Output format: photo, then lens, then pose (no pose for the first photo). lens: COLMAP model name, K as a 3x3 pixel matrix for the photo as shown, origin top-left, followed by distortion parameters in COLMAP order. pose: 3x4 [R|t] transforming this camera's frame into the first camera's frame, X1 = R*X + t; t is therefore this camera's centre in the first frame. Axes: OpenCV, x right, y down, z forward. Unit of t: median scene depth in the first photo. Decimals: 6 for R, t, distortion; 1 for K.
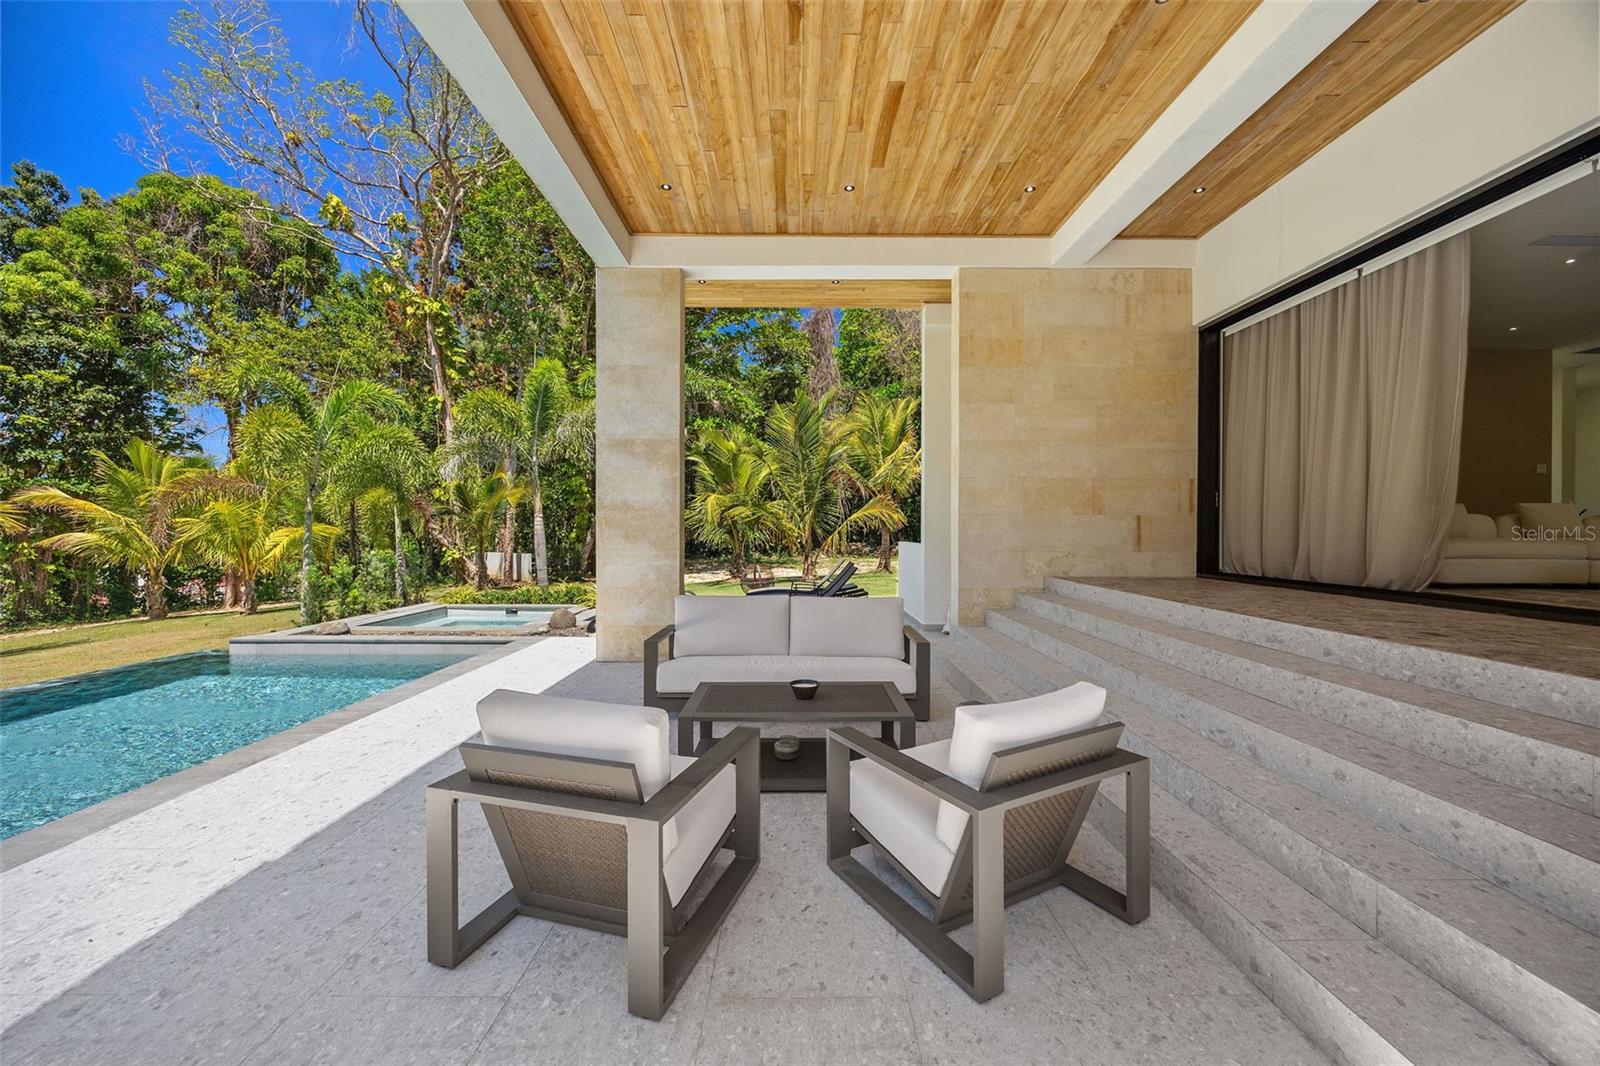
lens RADIAL K [[614.7, 0, 793.5], [0, 614.7, 531.1], [0, 0, 1]] dist [-0.000203, -0.000406]
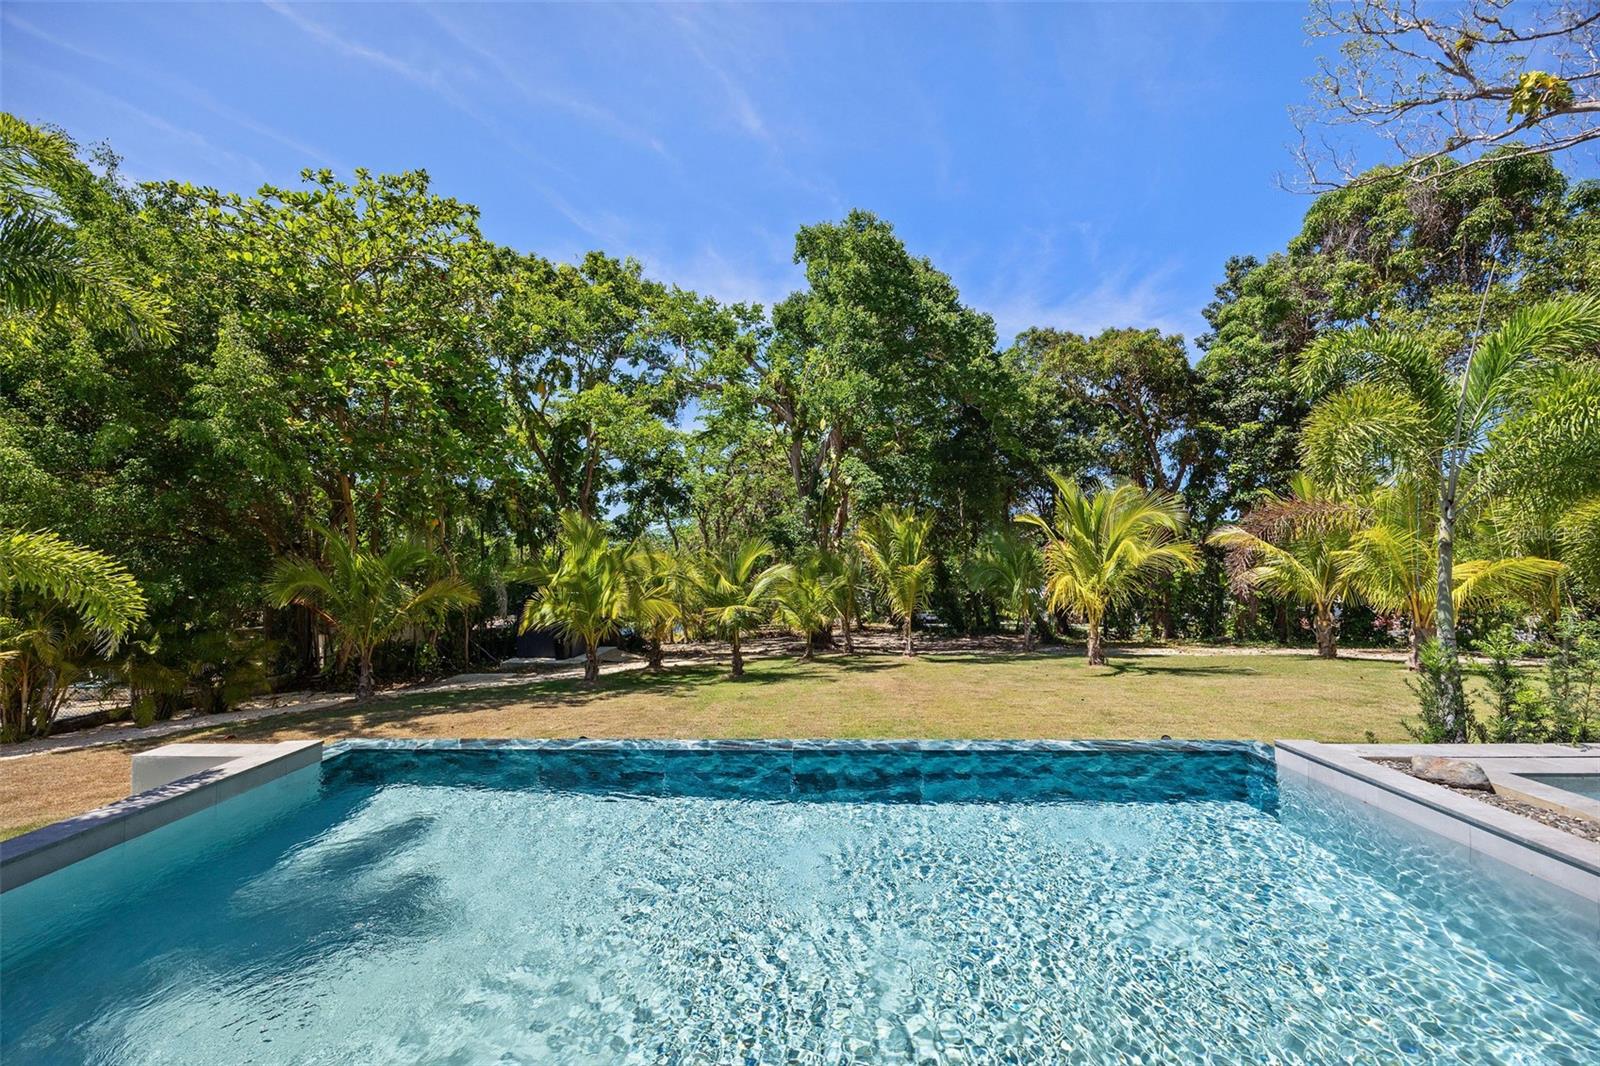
lens RADIAL K [[606.8, 0, 799.2], [0, 606.8, 536.5], [0, 0, 1]] dist [-0.001347, -0.000154]
pose [[-0.003446, -0.035968, -0.999347, -0.107451], [0.002582, 0.999349, -0.035977, -0.012061], [0.999991, -0.002704, -0.003351, 0.216428]]
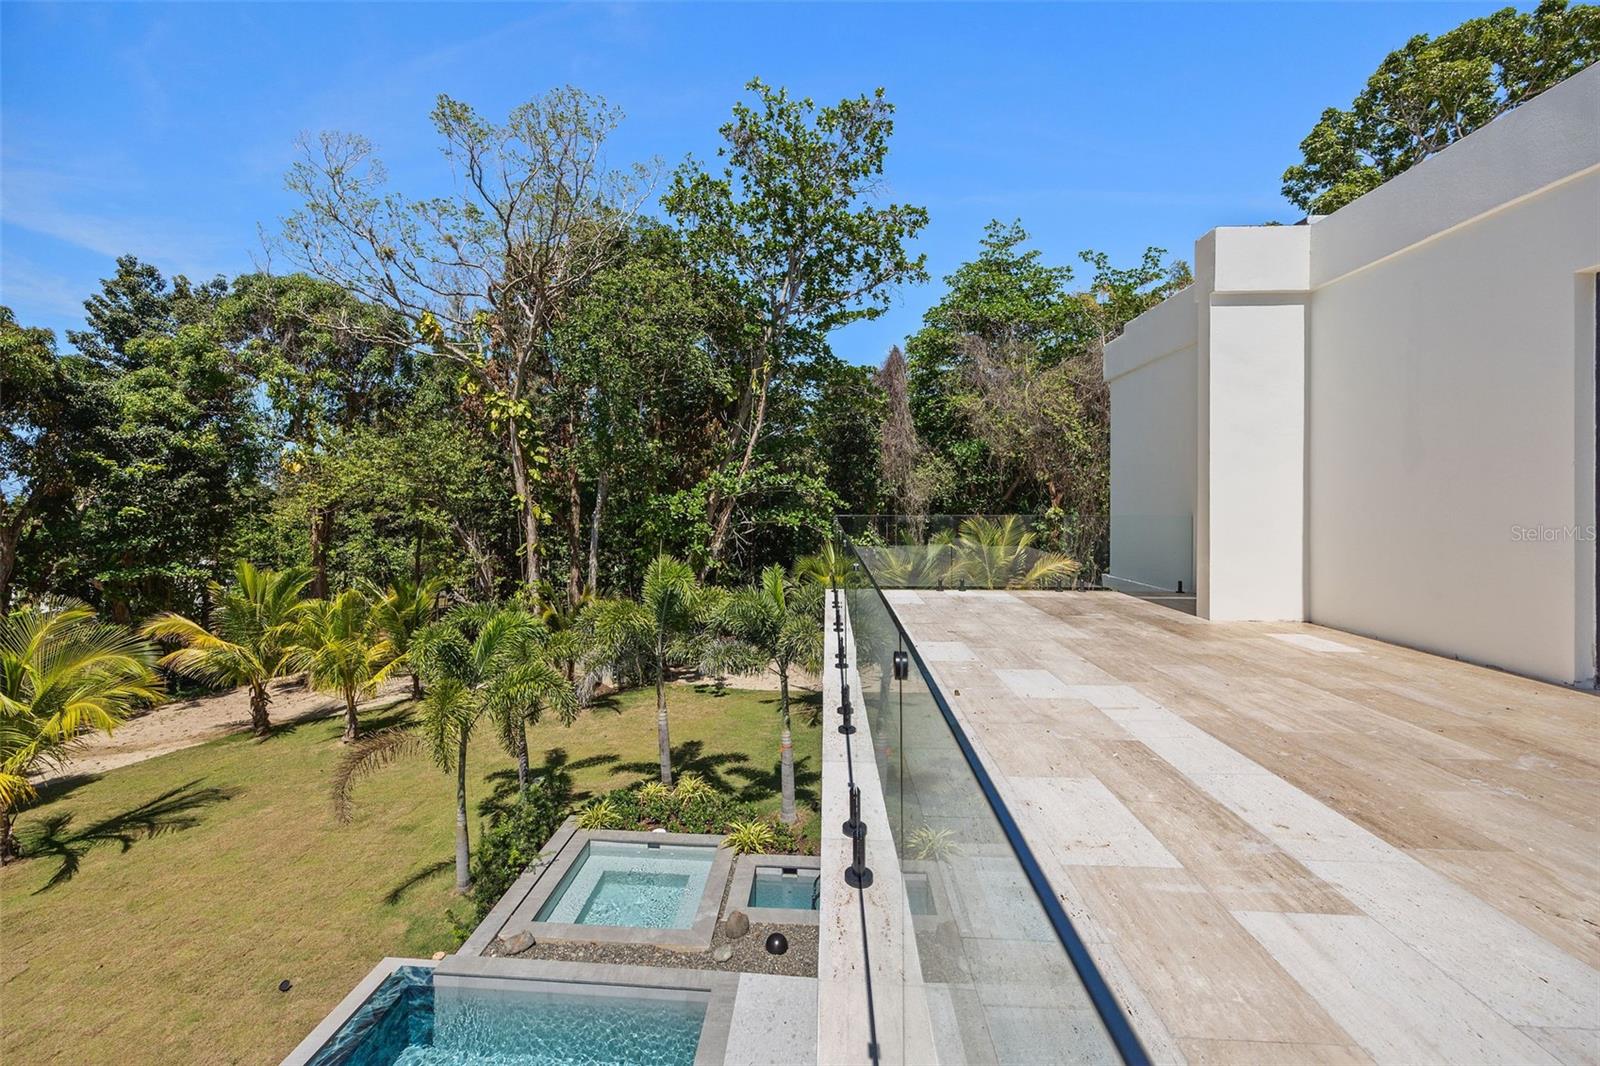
lens RADIAL K [[650.7, 0, 774.3], [0, 650.7, 502.6], [0, 0, 1]] dist [-0.001895, -0.000246]
pose [[0.997422, -0.000482, -0.071760, -0.125564], [0.000547, 0.999999, 0.000887, -0.271681], [0.071760, -0.000924, 0.997422, -0.015082]]
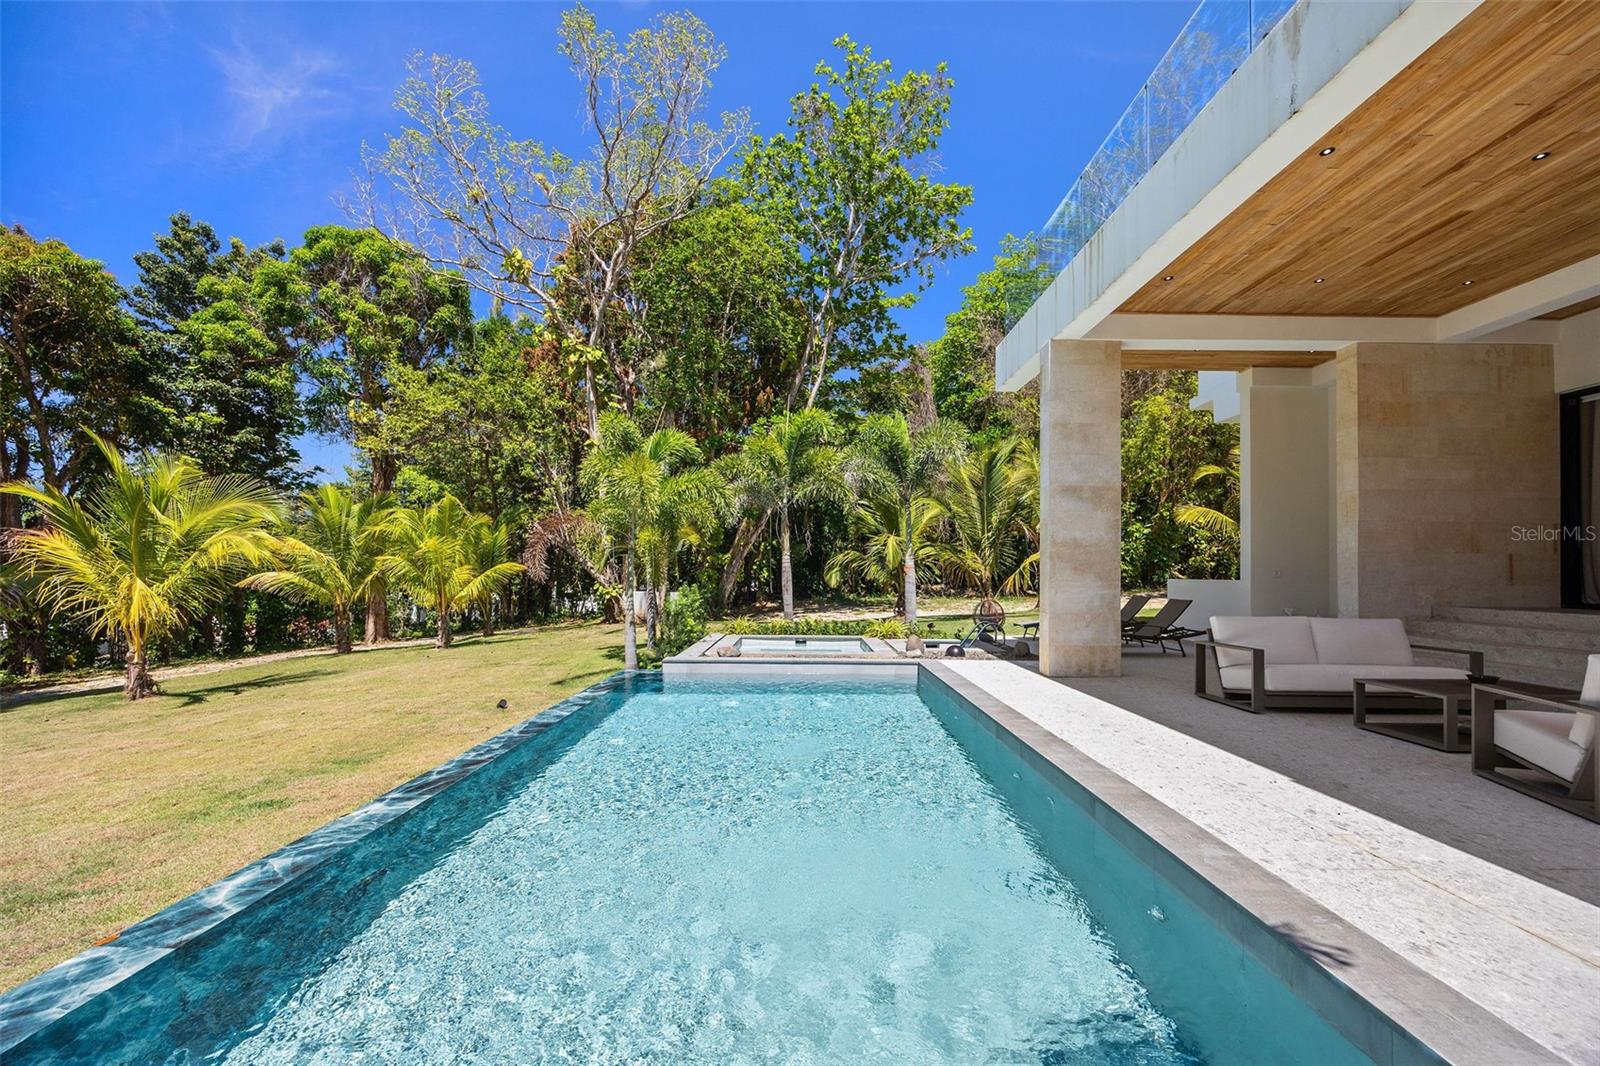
lens RADIAL K [[626.9, 0, 793.7], [0, 626.9, 564.5], [0, 0, 1]] dist [-0.002204, 0.000122]
pose [[0.999983, 0.005851, -0.000344, -0.308398], [-0.005856, 0.999844, -0.016637, 0.008538], [0.000246, 0.016638, 0.999862, -0.072086]]
